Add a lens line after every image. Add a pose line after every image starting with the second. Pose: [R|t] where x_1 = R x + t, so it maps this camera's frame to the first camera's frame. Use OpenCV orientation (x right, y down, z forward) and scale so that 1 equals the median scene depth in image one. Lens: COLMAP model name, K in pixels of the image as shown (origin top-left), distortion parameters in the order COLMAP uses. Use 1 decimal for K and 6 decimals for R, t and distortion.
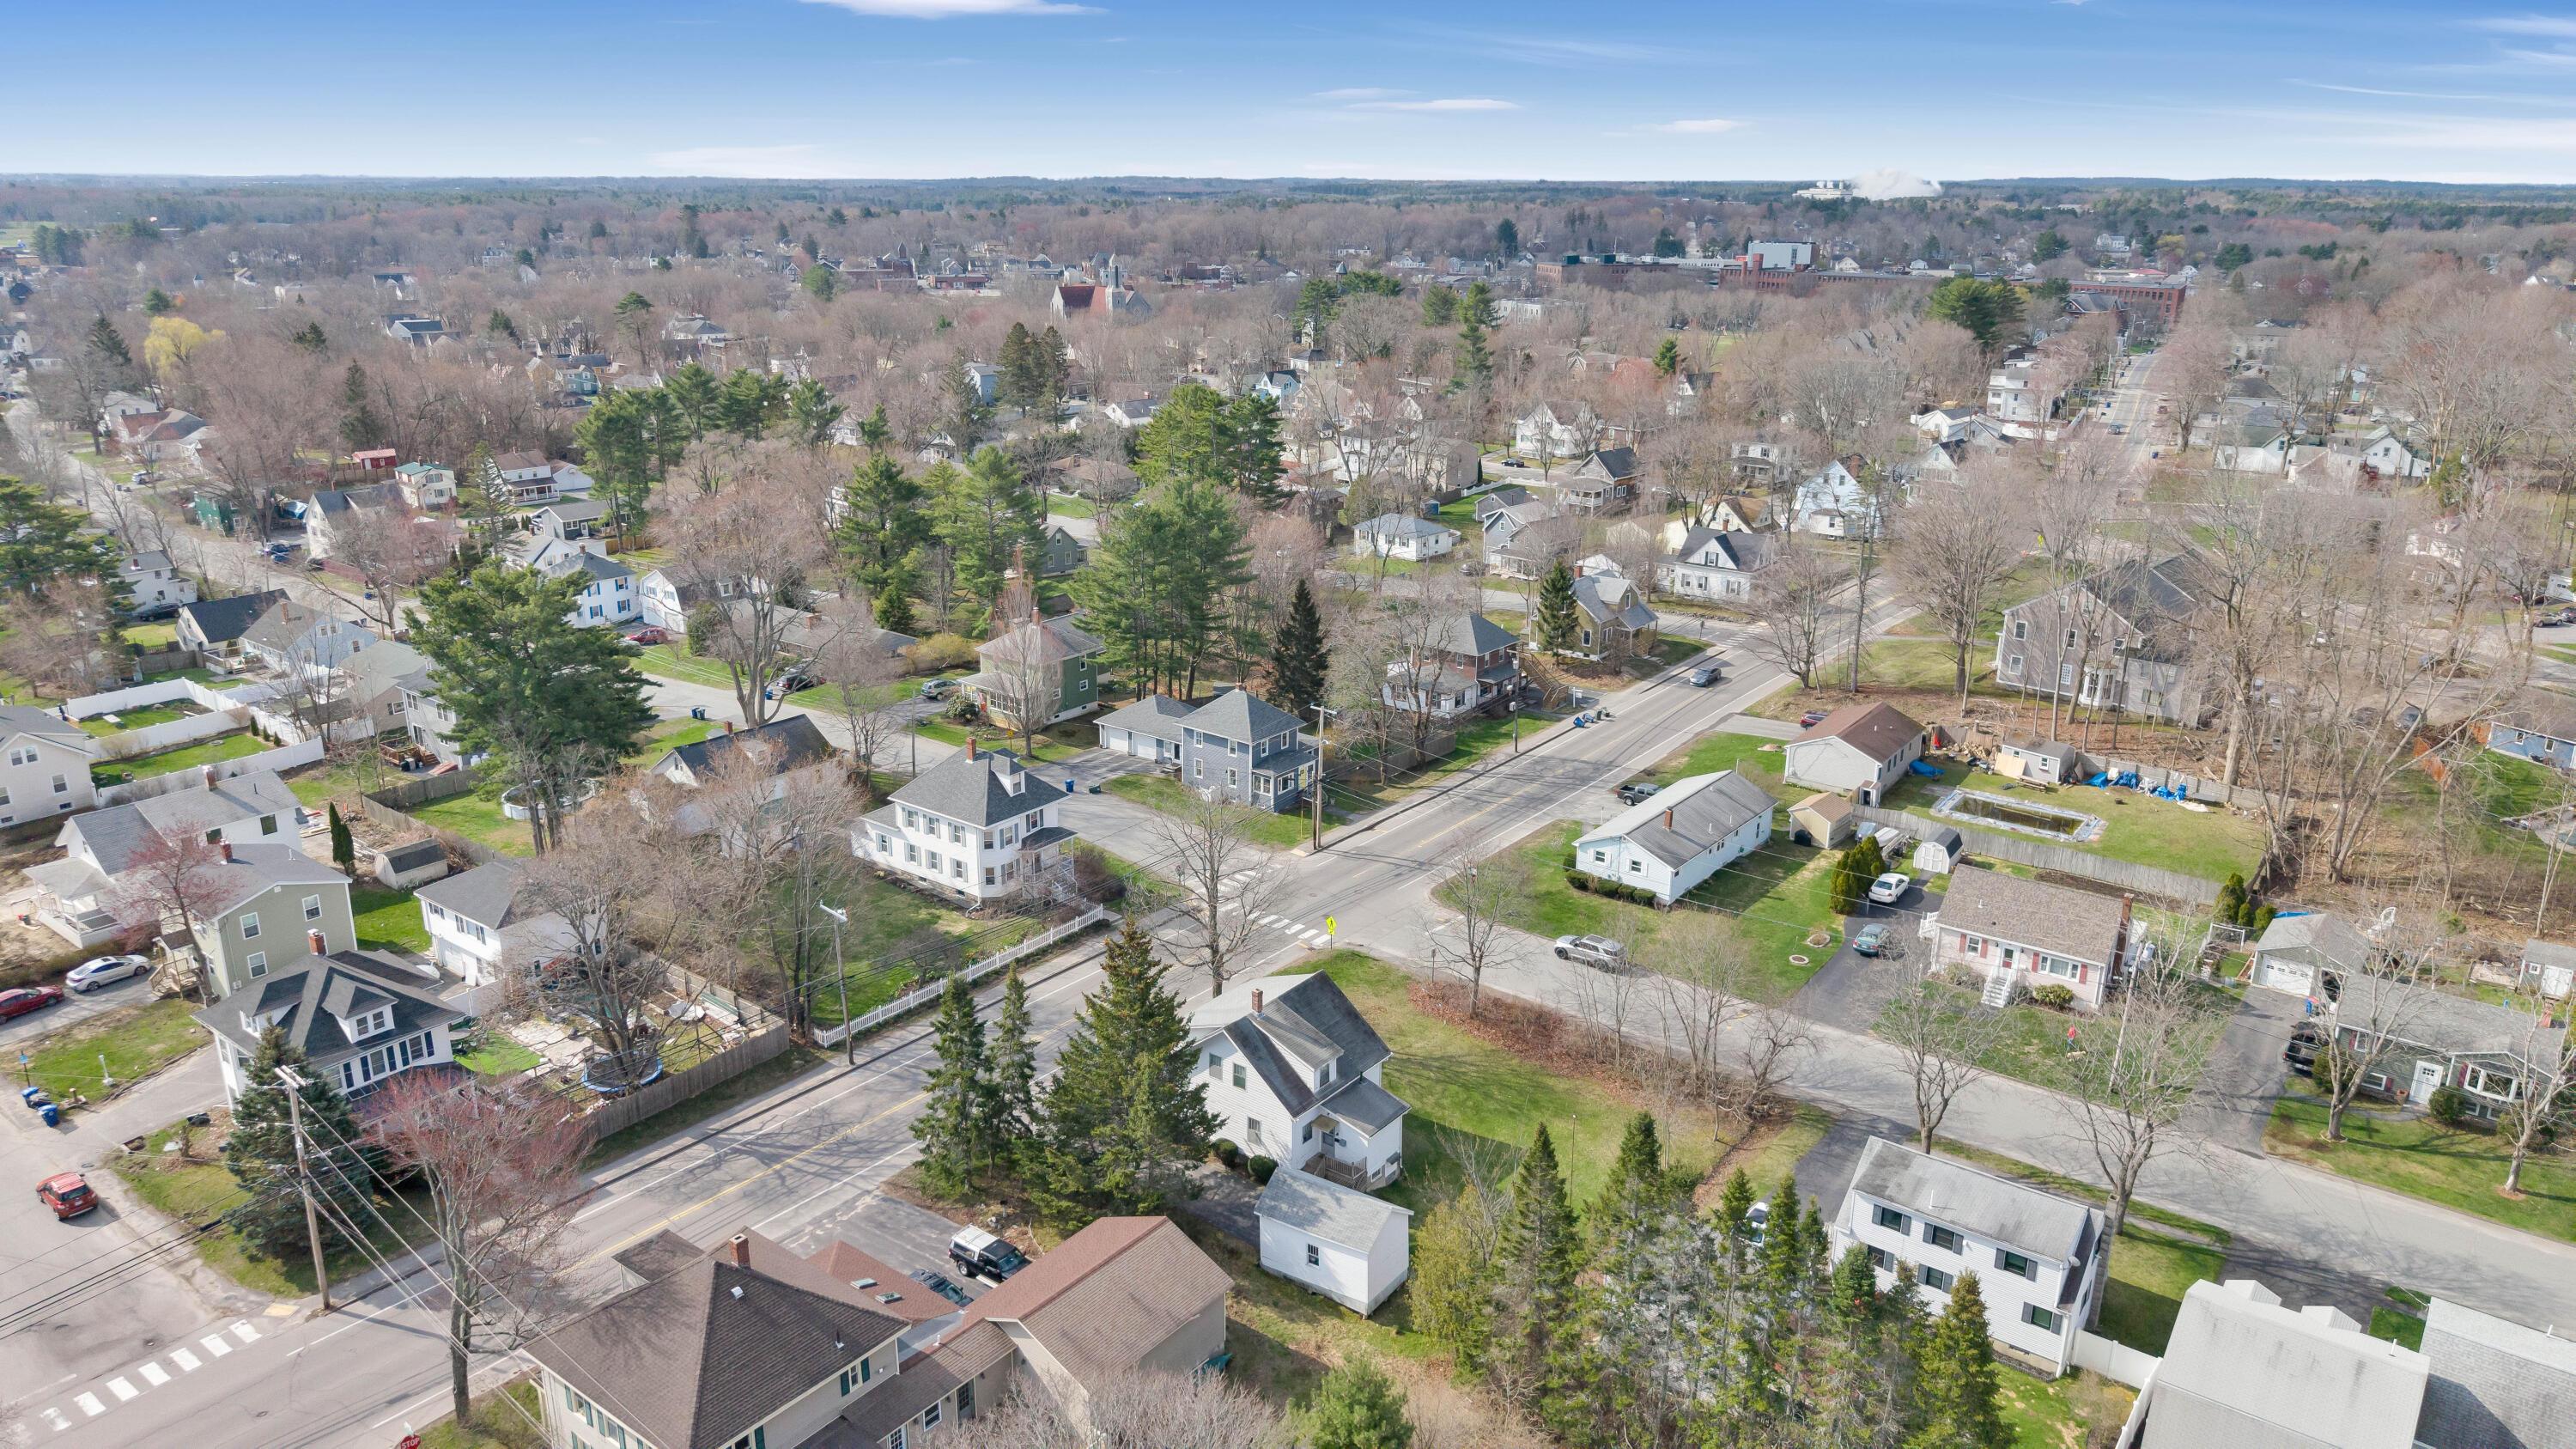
lens RADIAL K [[1746.7, 0, 1295.1], [0, 1746.7, 719.5], [0, 0, 1]] dist [0.050643, -0.073840]
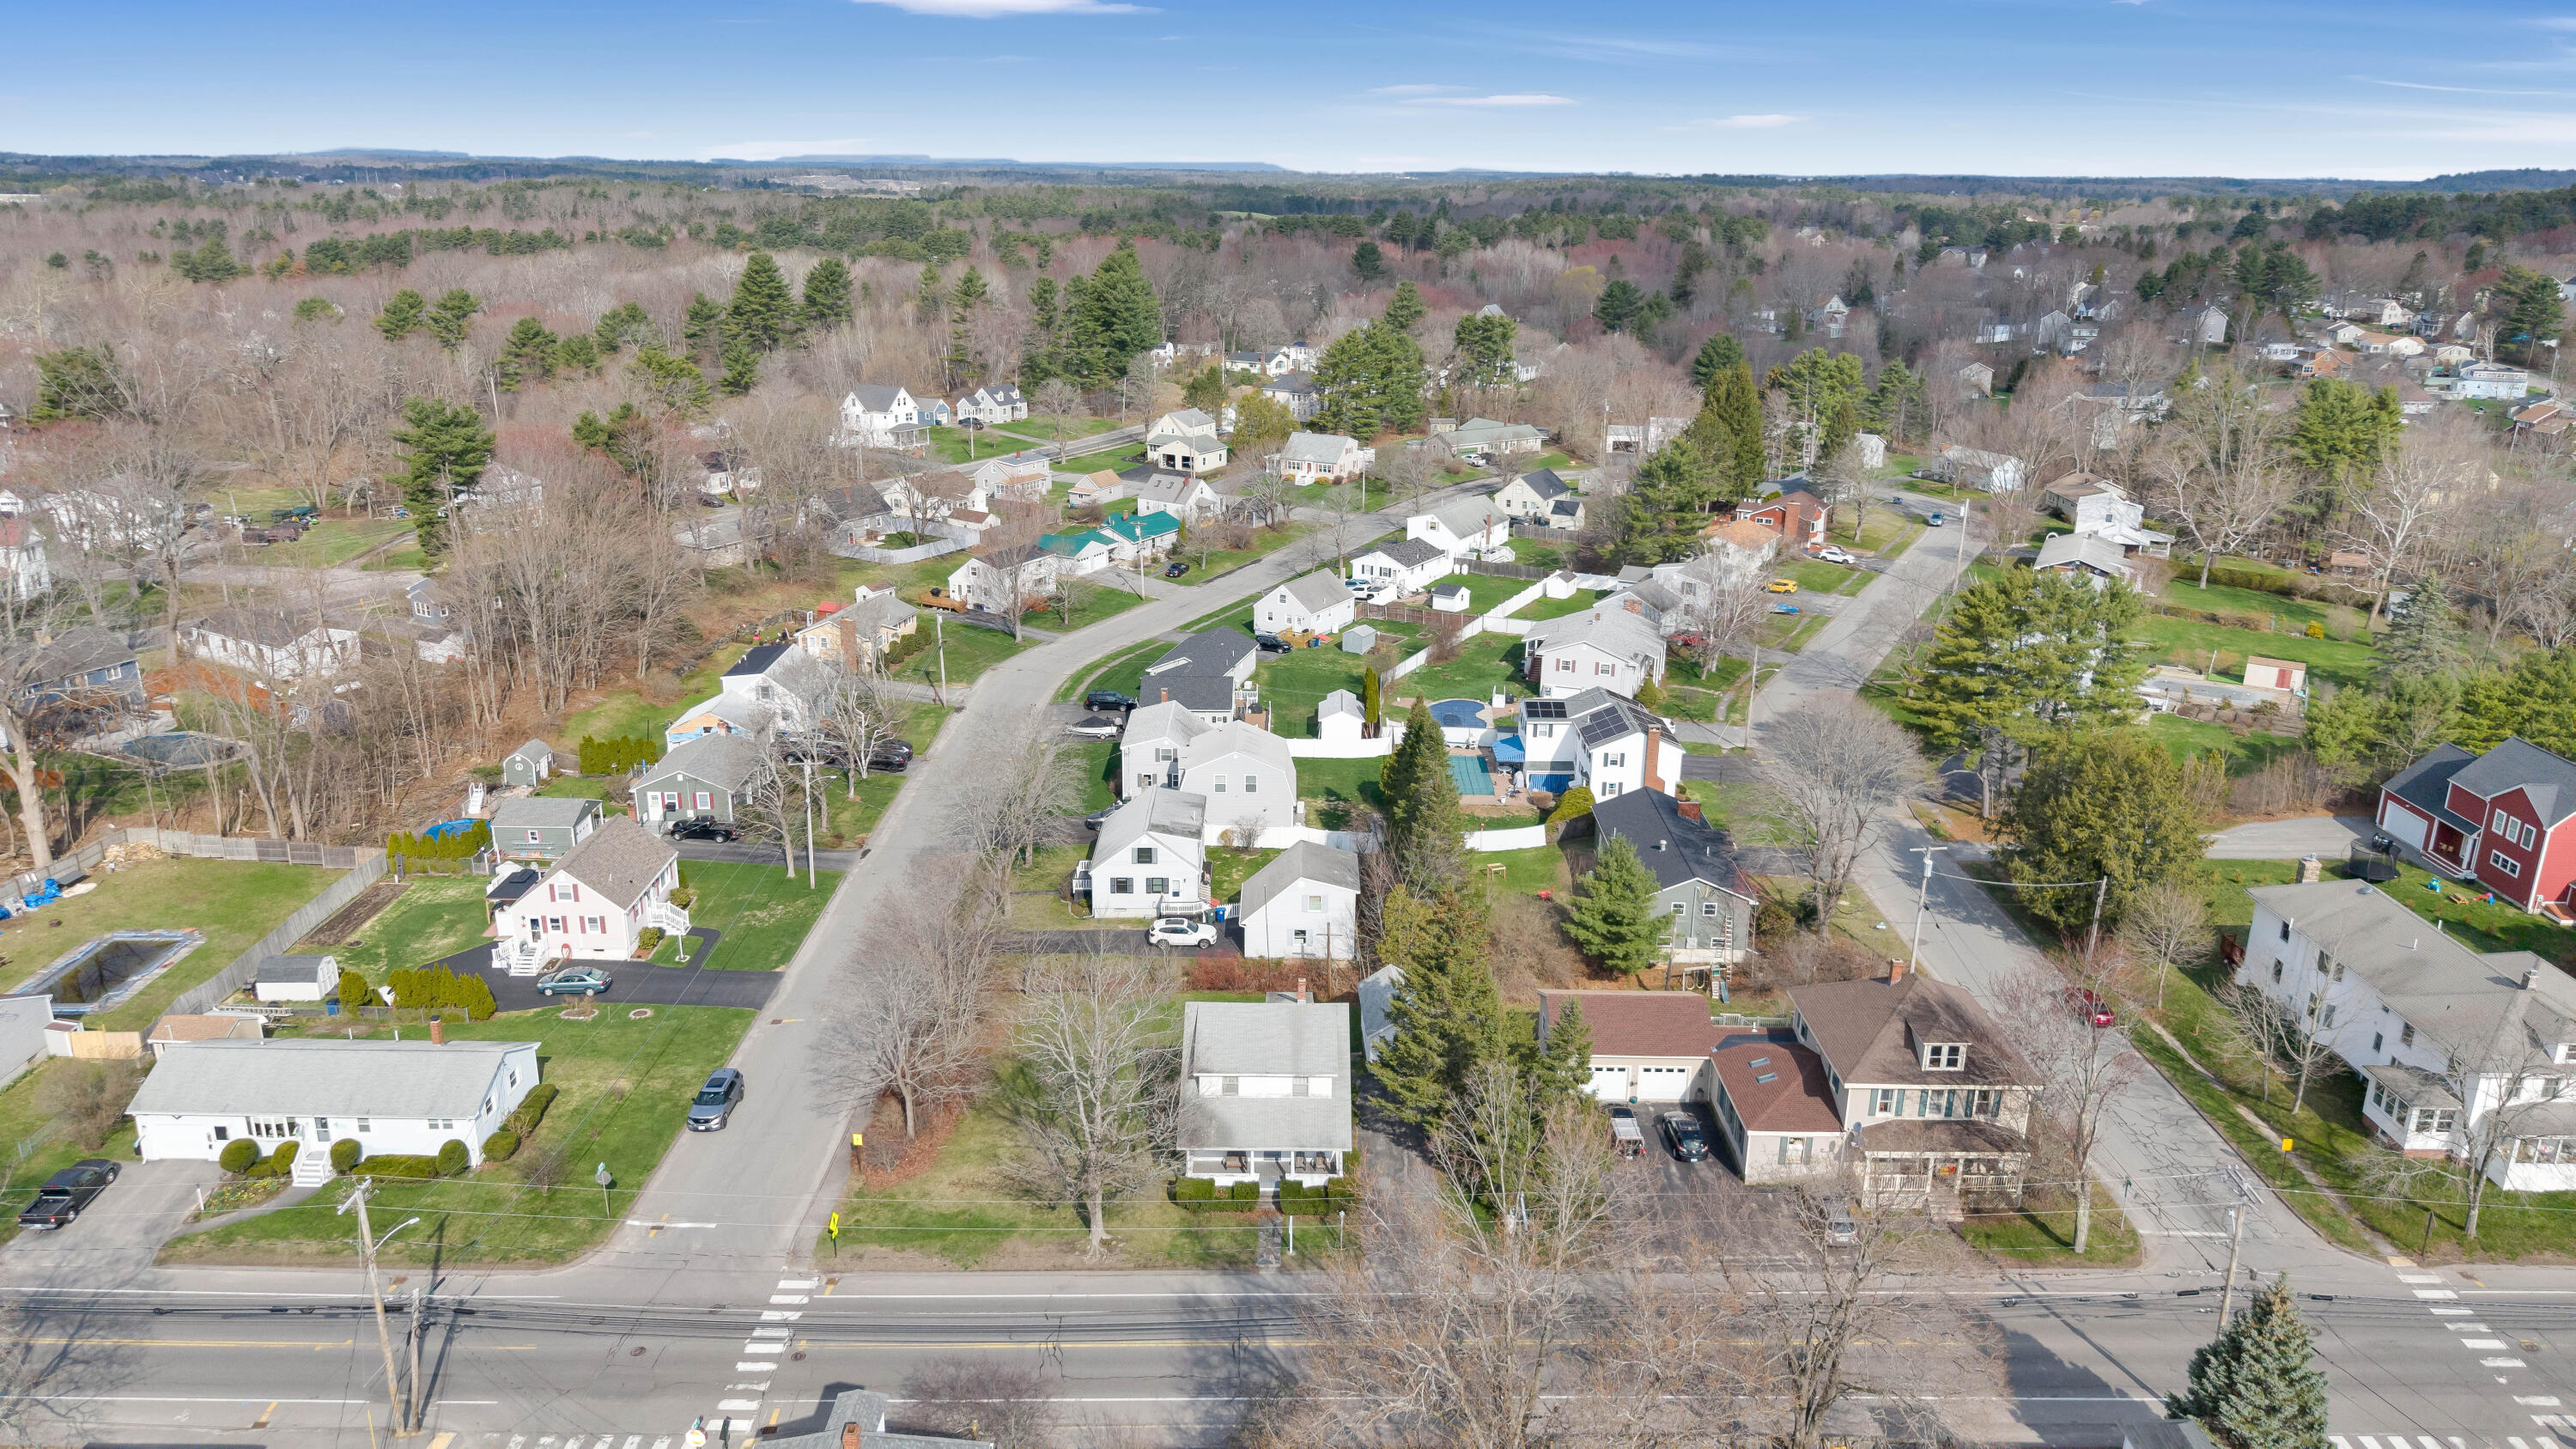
lens RADIAL K [[1746.7, 0, 1295.1], [0, 1746.7, 719.5], [0, 0, 1]] dist [0.050643, -0.073840]
pose [[-0.622064, -0.240794, 0.745020, -0.480574], [0.224082, 0.856982, 0.464080, -0.289454], [-0.750216, 0.455633, -0.479140, 0.938378]]
